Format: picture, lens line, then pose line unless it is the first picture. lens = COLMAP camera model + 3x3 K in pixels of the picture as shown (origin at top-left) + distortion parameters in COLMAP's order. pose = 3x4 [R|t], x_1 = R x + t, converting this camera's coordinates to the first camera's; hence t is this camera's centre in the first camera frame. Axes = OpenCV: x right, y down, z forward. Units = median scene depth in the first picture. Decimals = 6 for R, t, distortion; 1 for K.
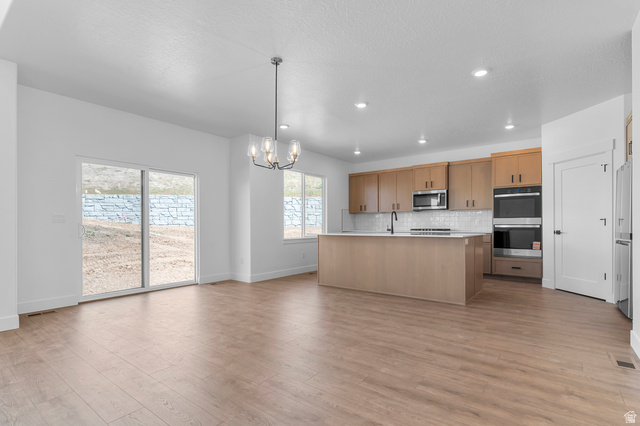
lens RADIAL K [[309.9, 0, 322.7], [0, 309.9, 220.4], [0, 0, 1]] dist [0.002213, 0.000168]
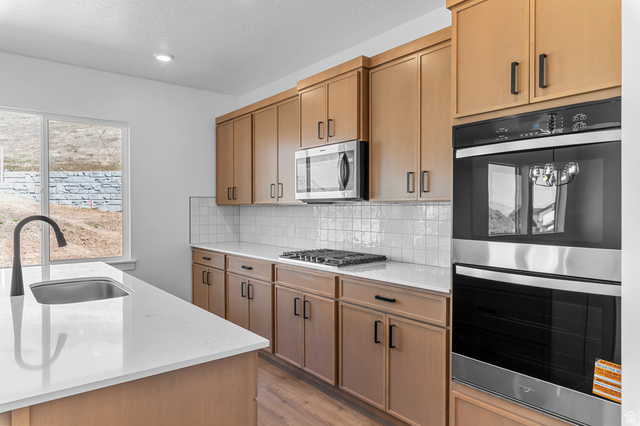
lens RADIAL K [[408.2, 0, 320.0], [0, 408.2, 213.0], [0, 0, 1]] dist [0.000280, -0.000085]
pose [[0.970517, 0.008317, -0.240891, 0.464872], [-0.001682, 0.999614, 0.027739, -0.034232], [0.241028, -0.026516, 0.970156, 0.564505]]
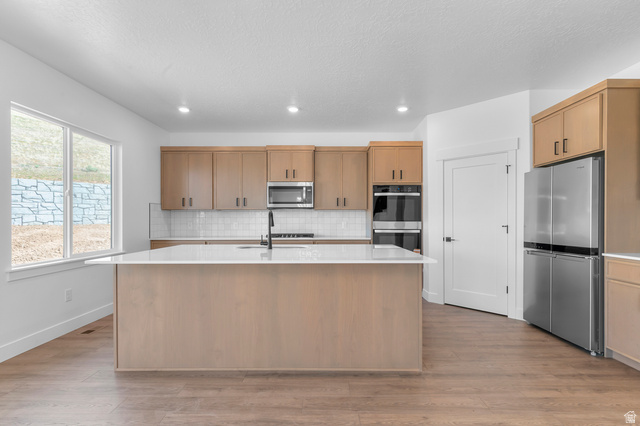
lens RADIAL K [[309.9, 0, 322.7], [0, 309.9, 220.4], [0, 0, 1]] dist [0.002213, 0.000168]
pose [[0.799021, 0.000672, 0.601303, -0.037100], [-0.011289, 0.999840, 0.013883, -0.017166], [-0.601197, -0.017881, 0.798901, 0.380187]]
